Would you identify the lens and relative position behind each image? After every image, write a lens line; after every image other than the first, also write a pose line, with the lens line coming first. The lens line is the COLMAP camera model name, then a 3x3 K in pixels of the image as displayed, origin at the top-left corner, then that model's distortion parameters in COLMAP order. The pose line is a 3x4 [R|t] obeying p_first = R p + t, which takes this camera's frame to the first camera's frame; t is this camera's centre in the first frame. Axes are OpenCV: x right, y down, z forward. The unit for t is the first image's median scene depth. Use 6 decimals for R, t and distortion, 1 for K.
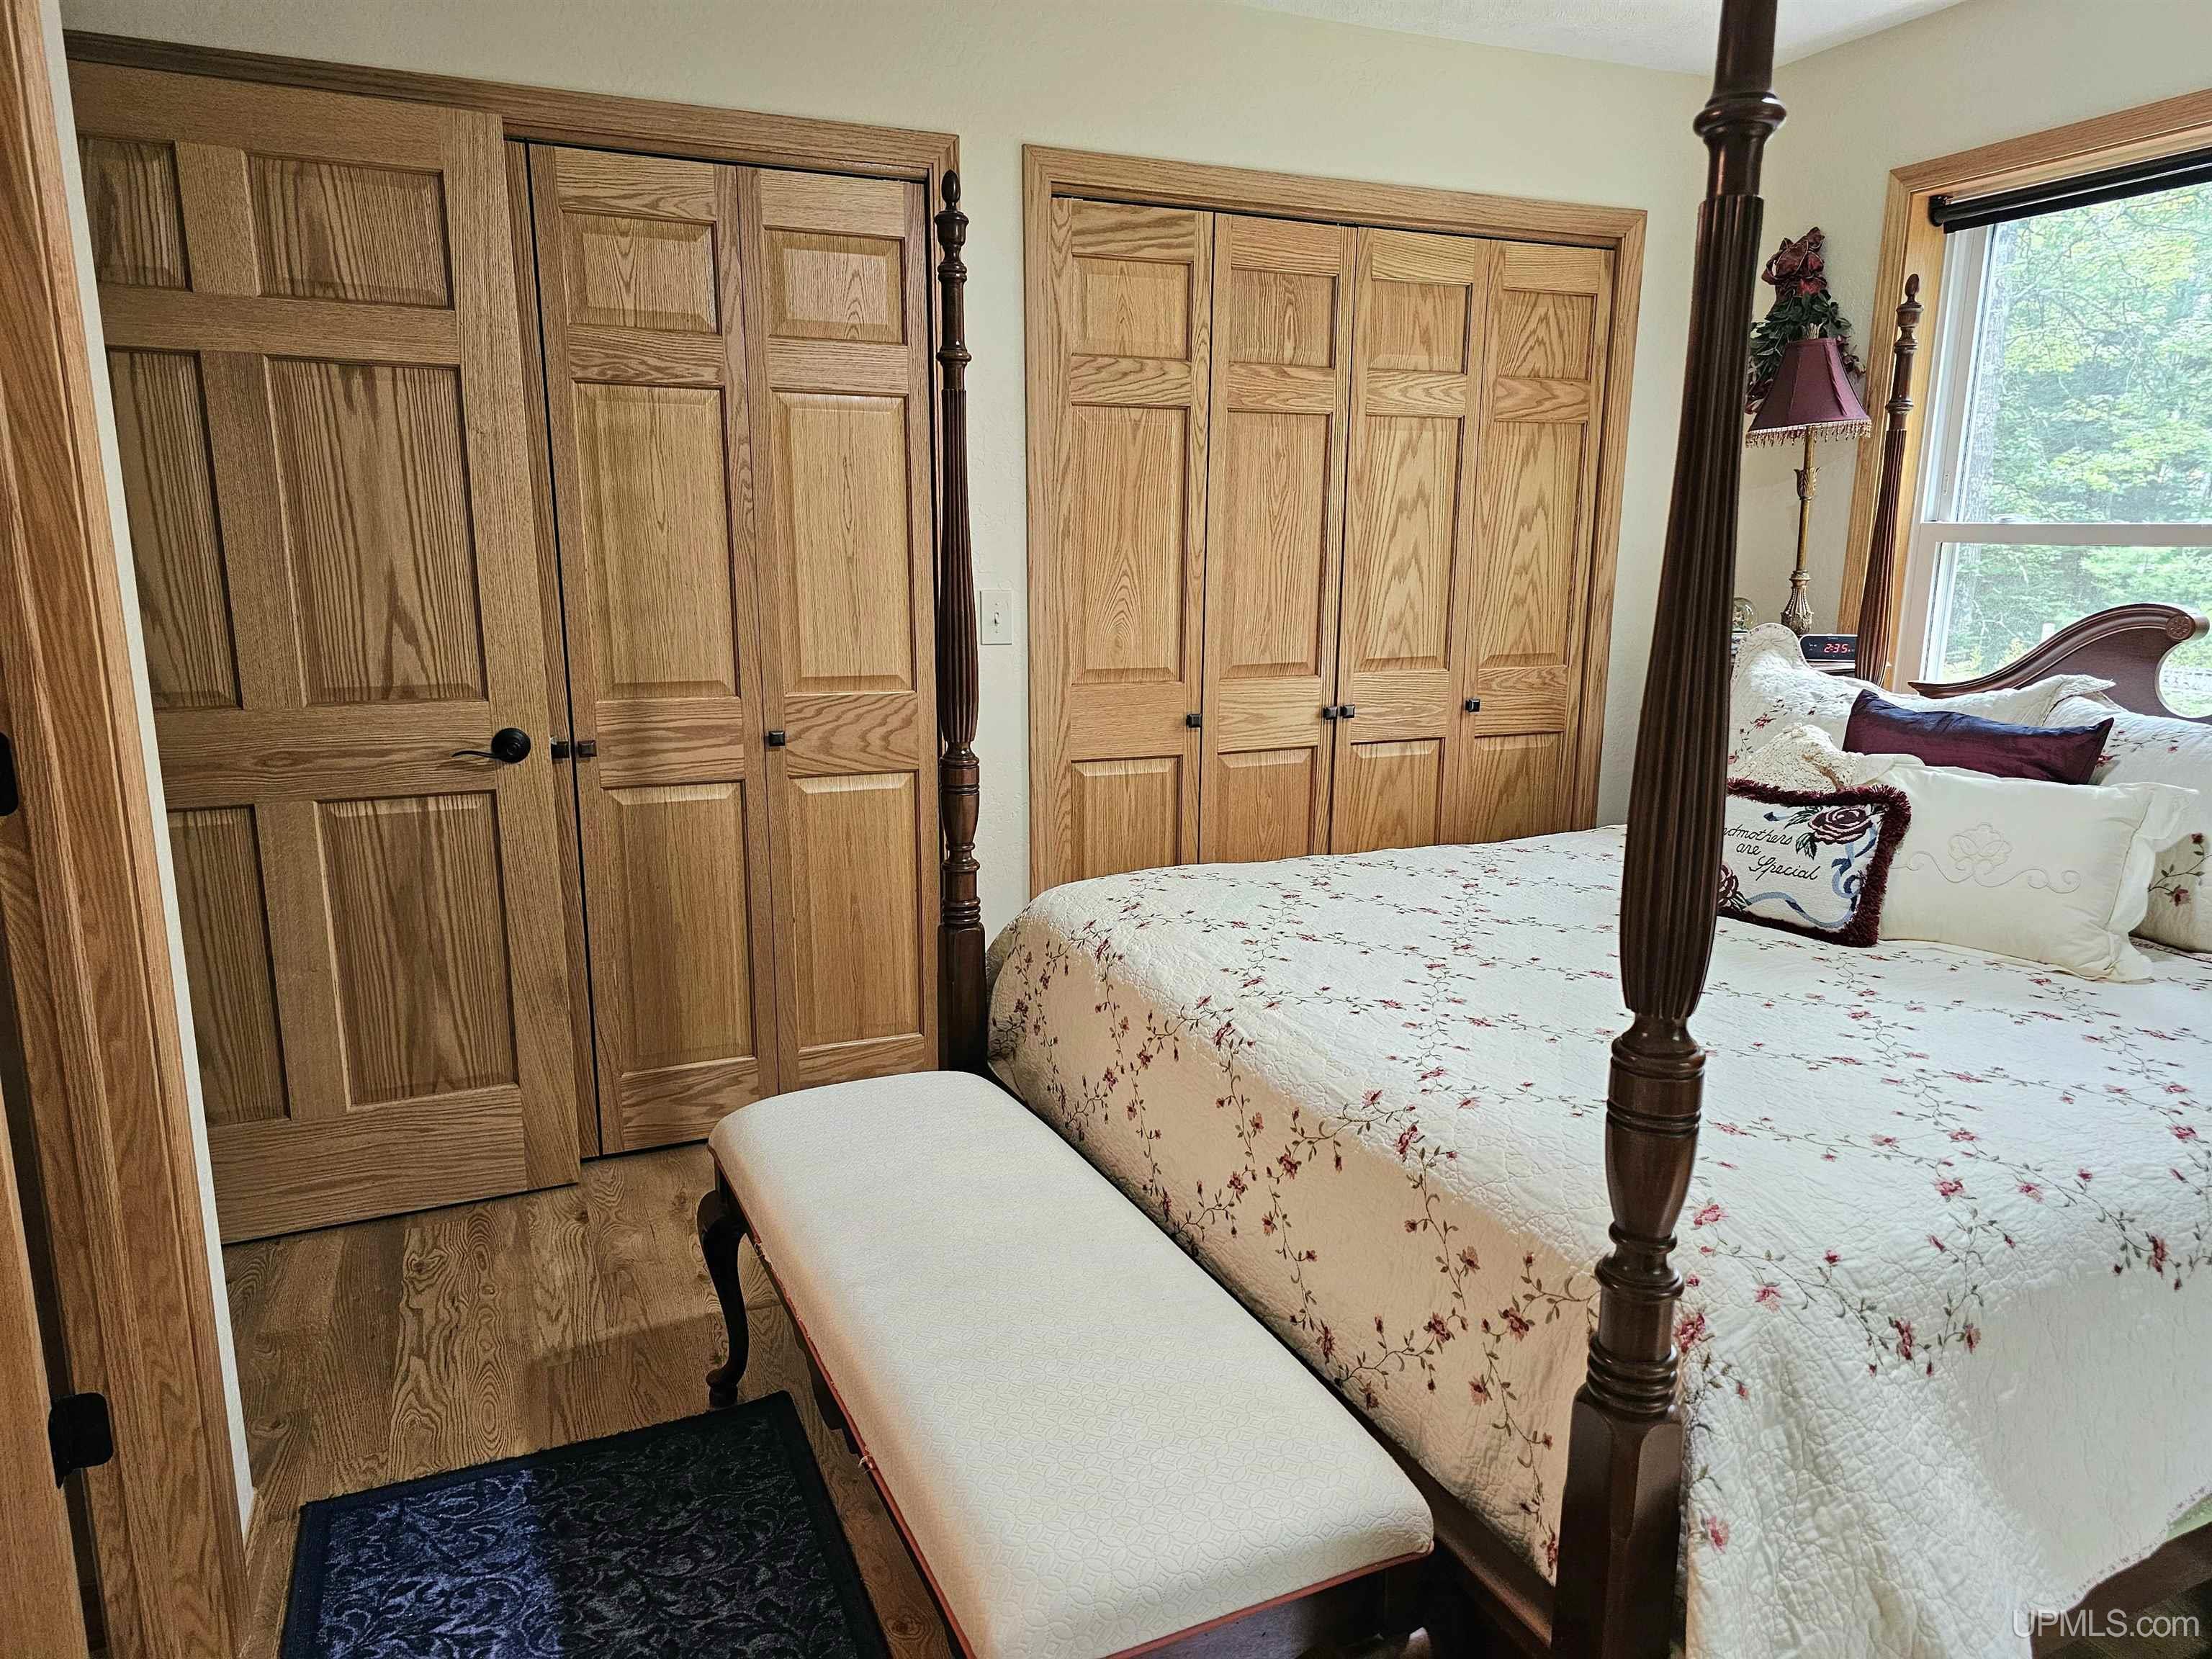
lens RADIAL K [[1476.5, 0, 1106.5], [0, 1476.5, 852.8], [0, 0, 1]] dist [0.051941, -0.047354]
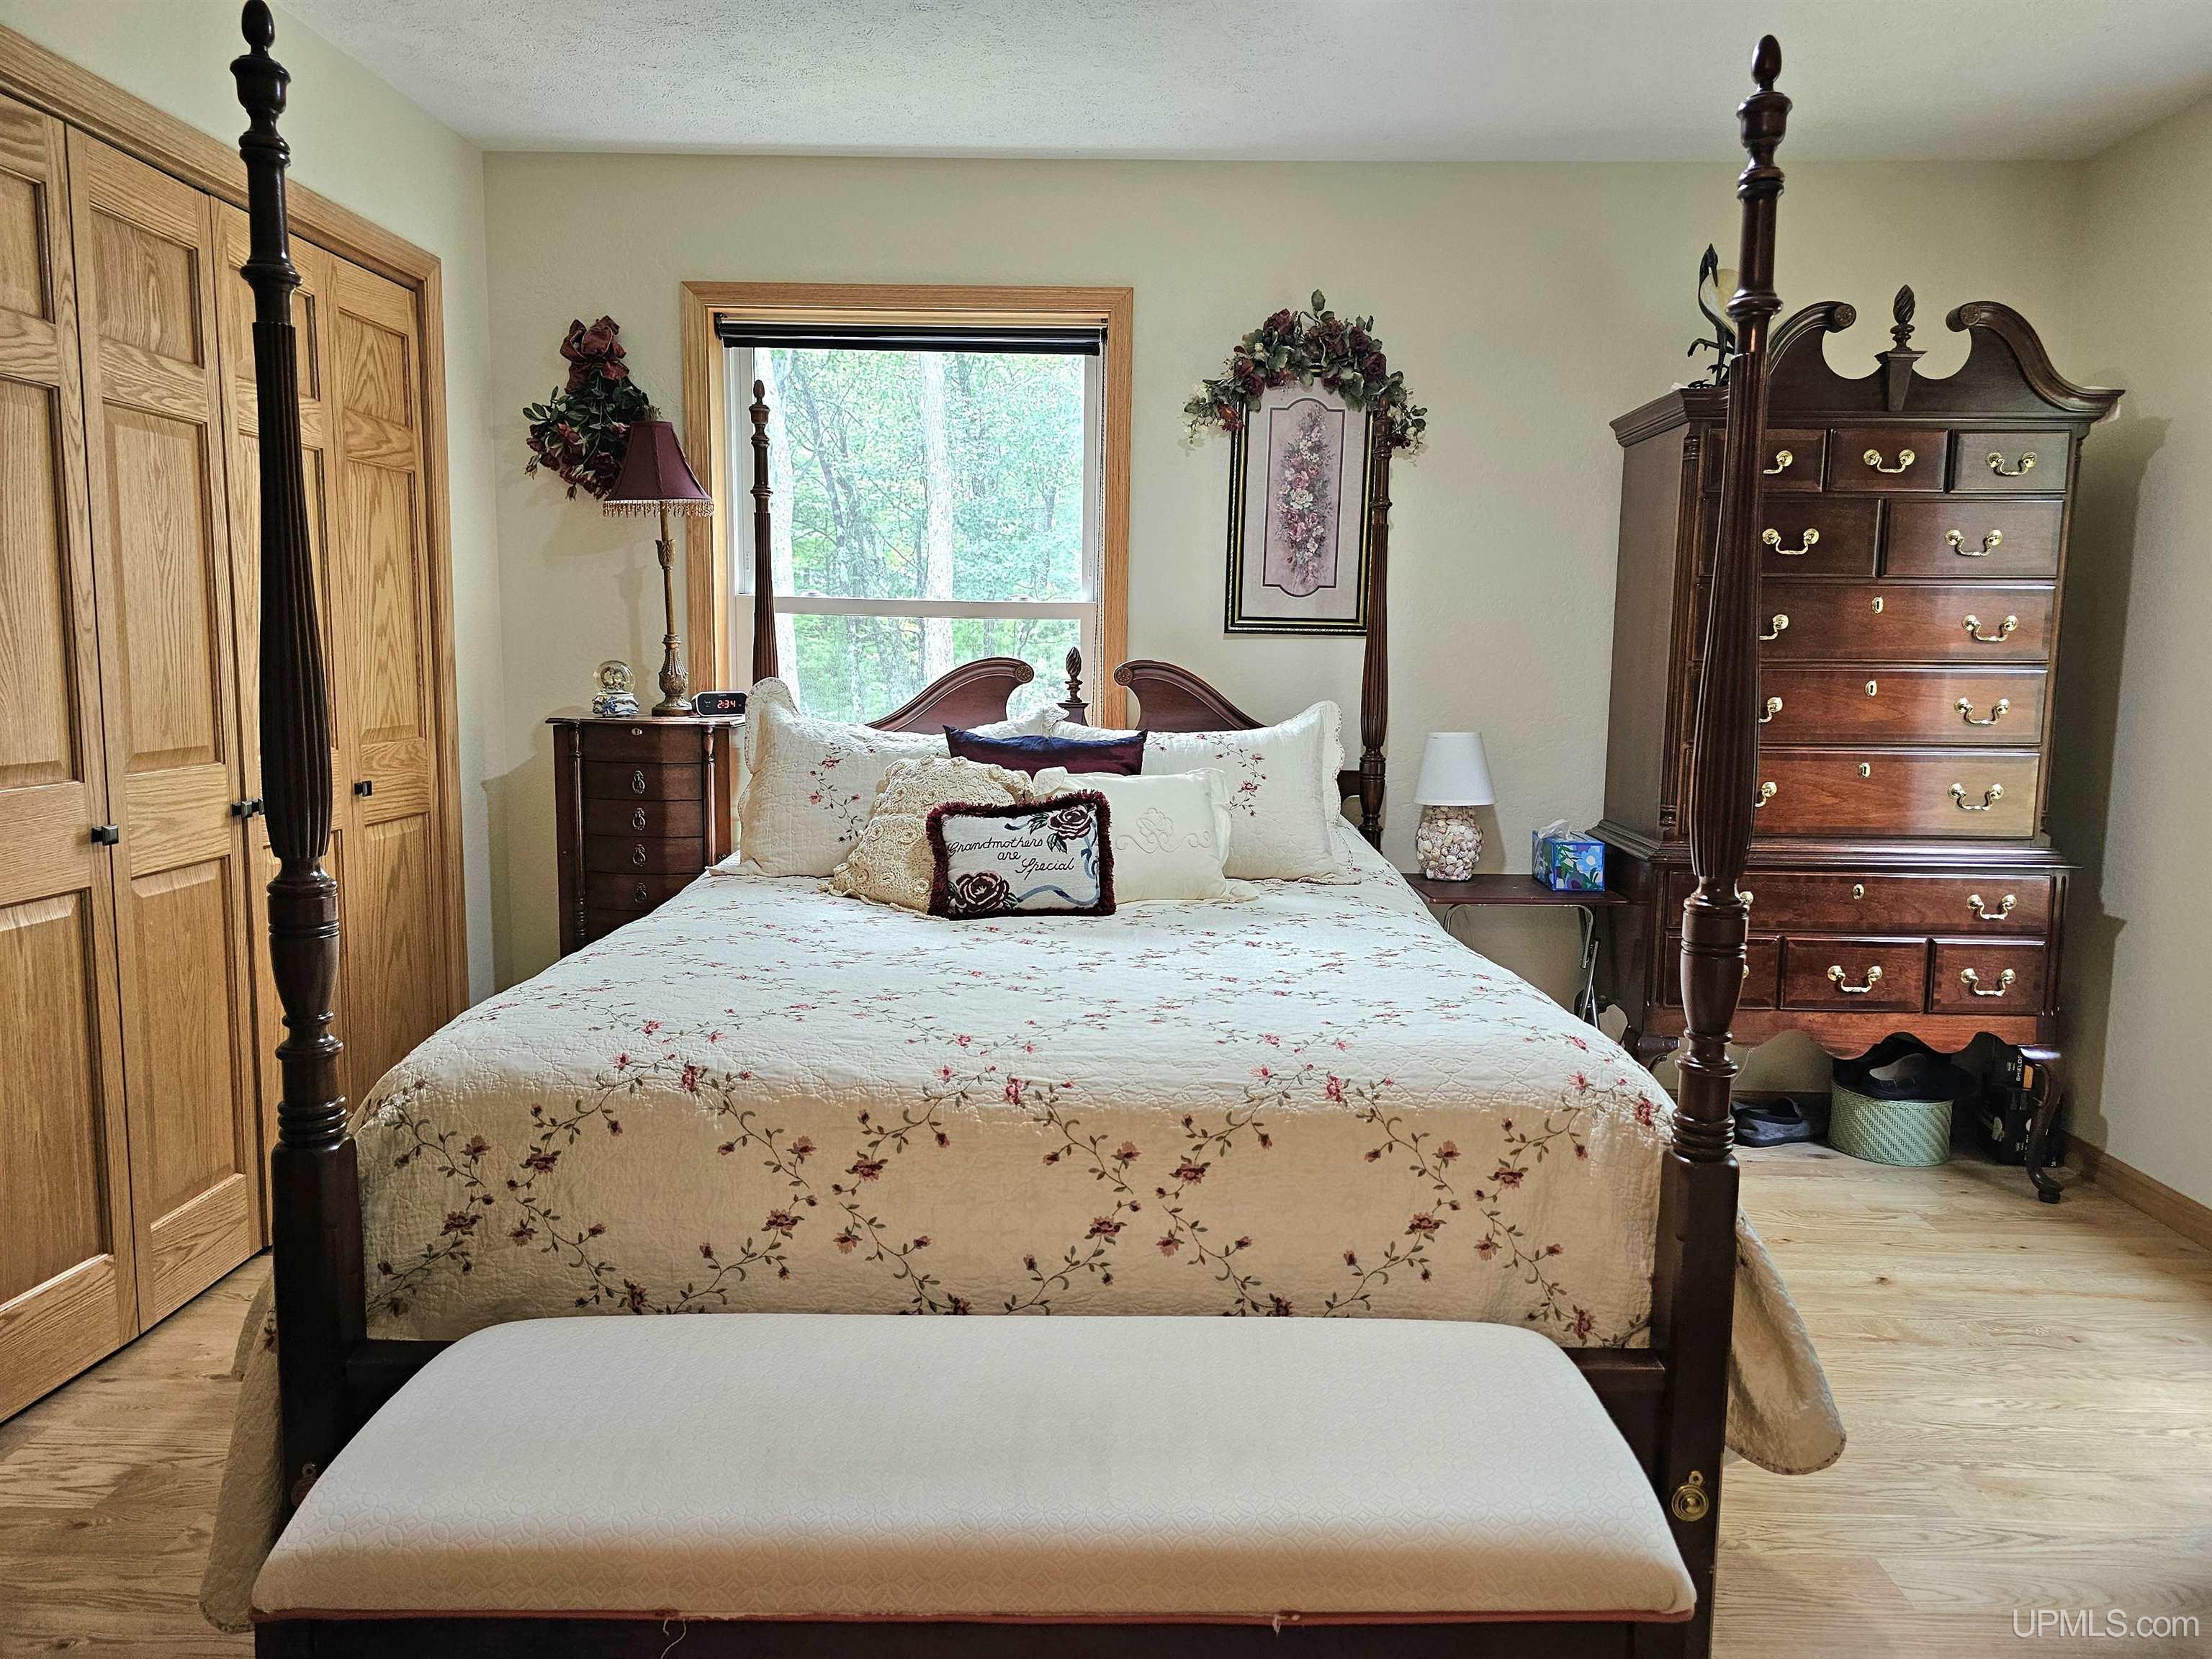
lens RADIAL K [[1476.5, 0, 1131.7], [0, 1476.5, 832.7], [0, 0, 1]] dist [0.051941, -0.047354]
pose [[0.409917, -0.111243, 0.905314, -0.391781], [0.180390, 0.982818, 0.039087, -0.032745], [-0.894107, 0.147287, 0.422941, 0.284708]]
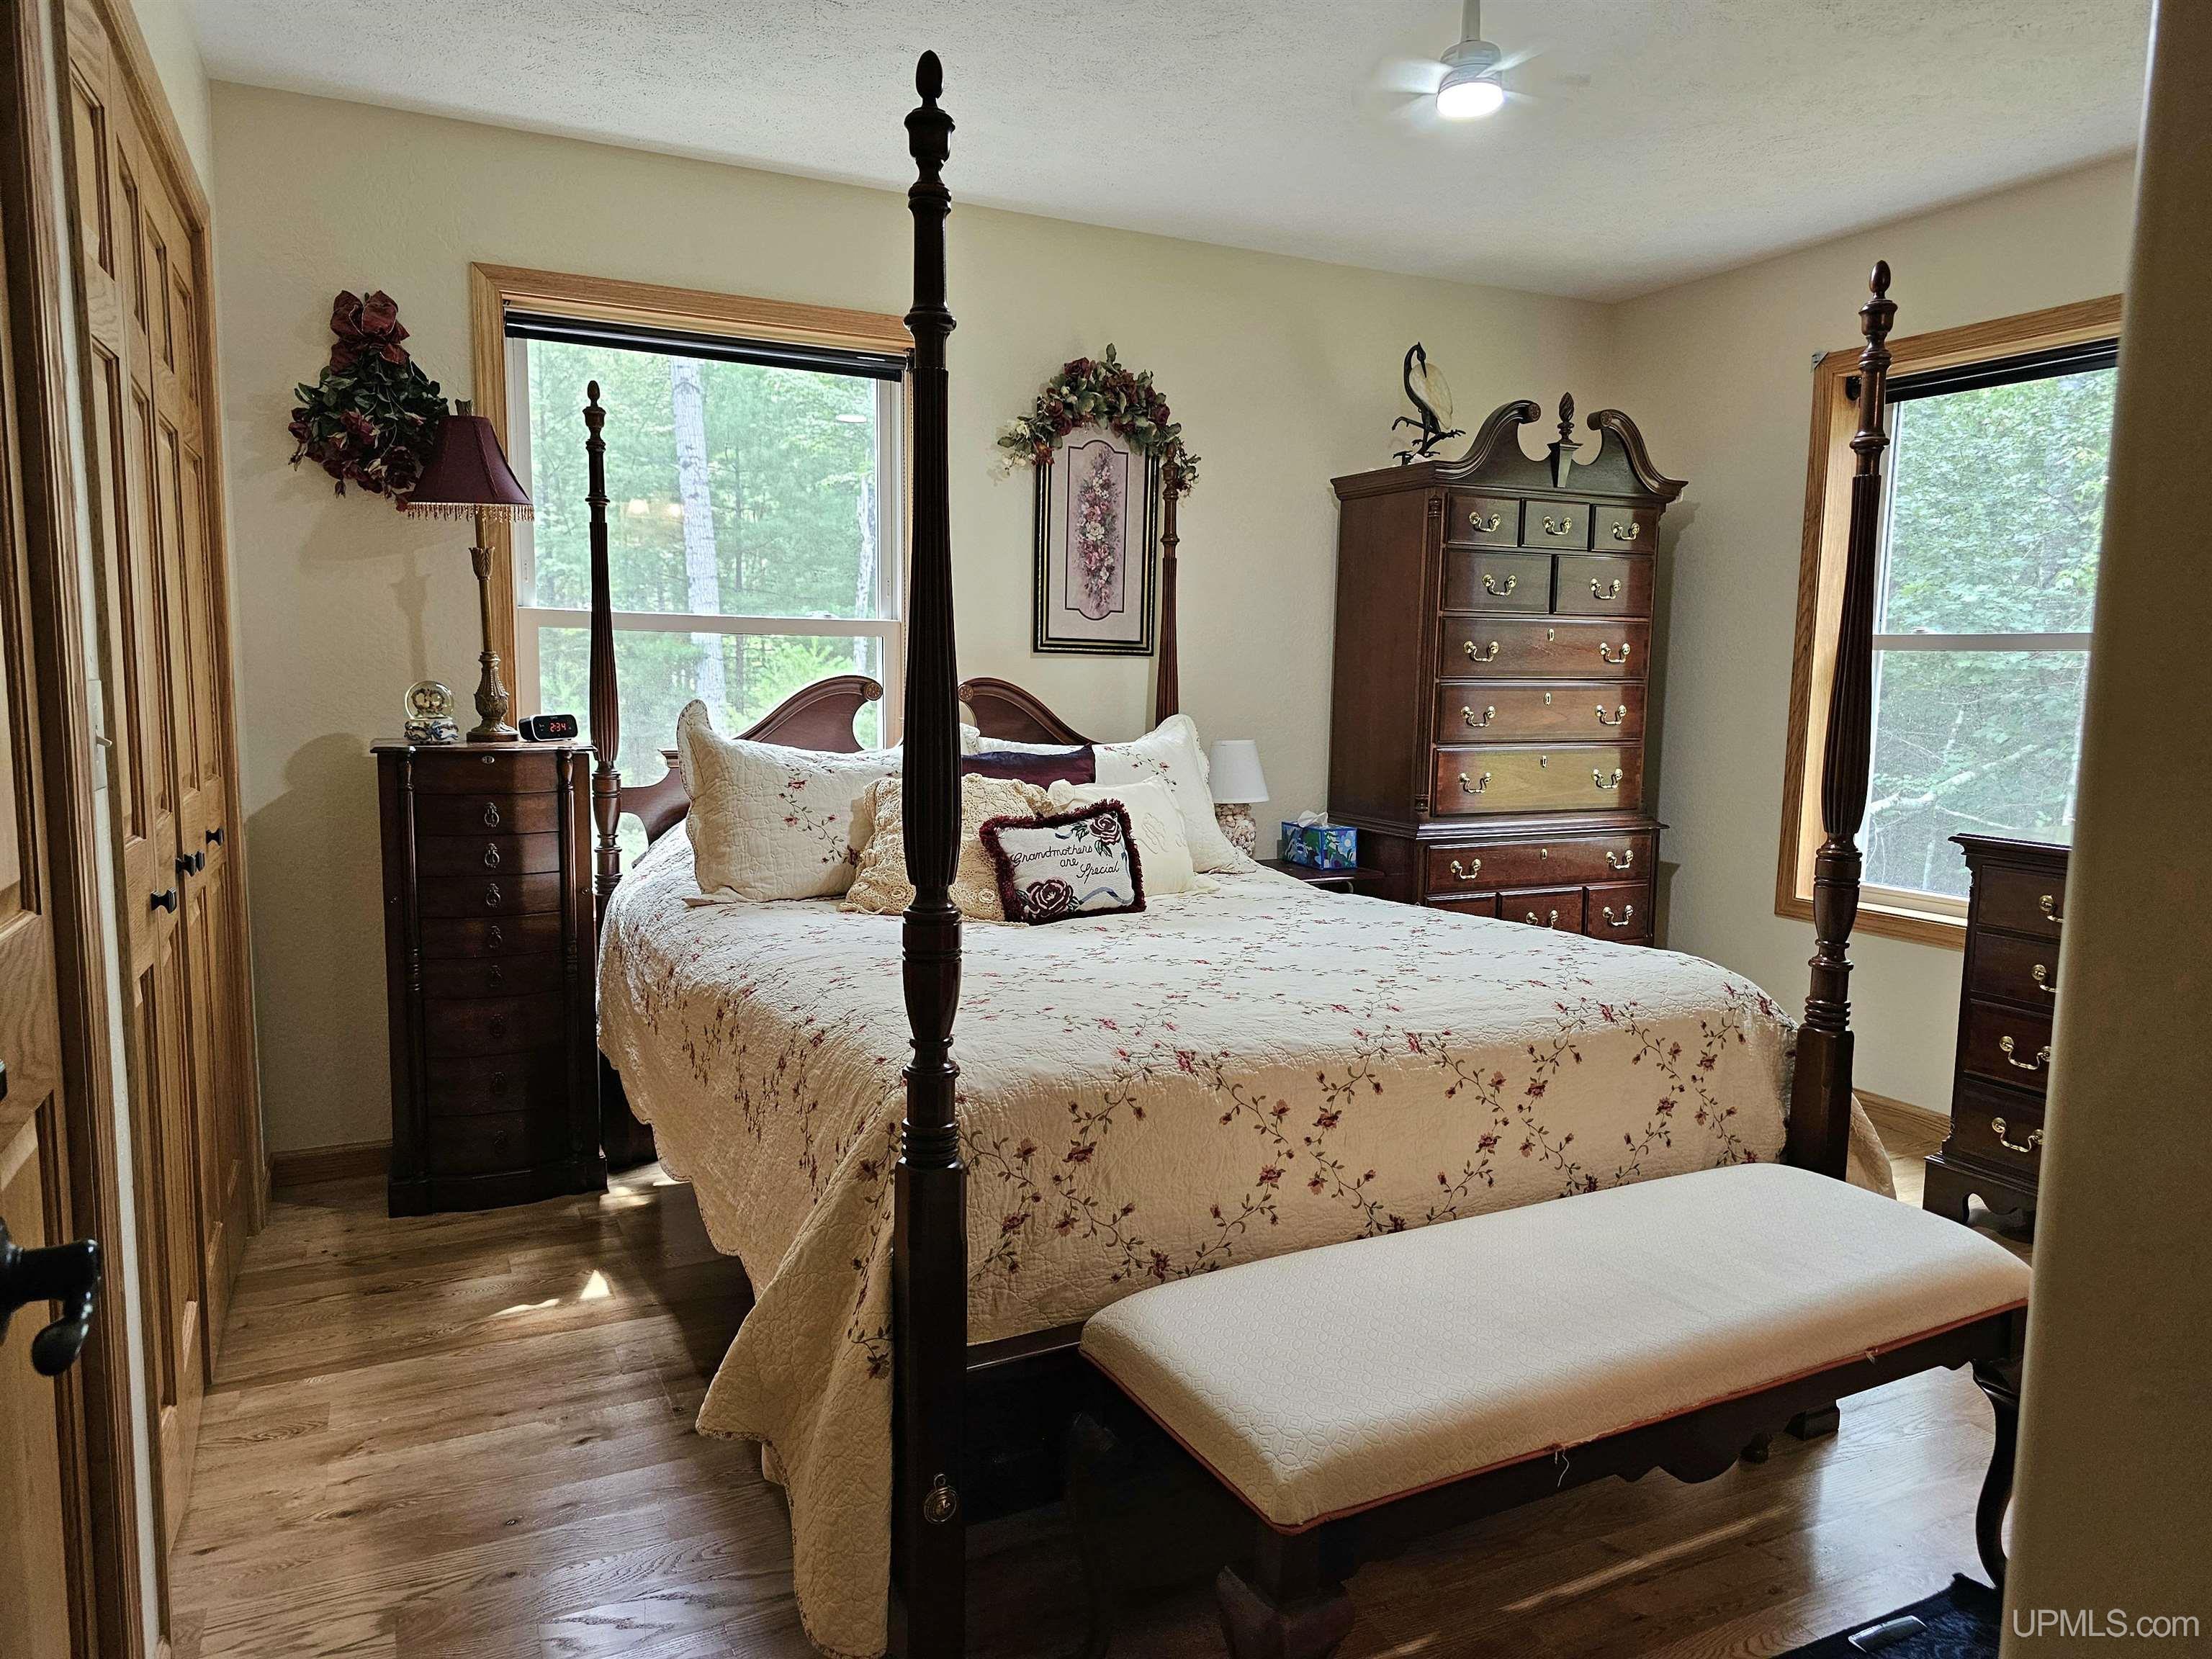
lens RADIAL K [[1476.5, 0, 1120.4], [0, 1476.5, 851.3], [0, 0, 1]] dist [0.051941, -0.047354]
pose [[-0.053356, -0.127675, 0.990380, -0.551905], [0.195948, 0.971172, 0.135755, -0.117713], [-0.979162, 0.201307, -0.026800, 0.670274]]
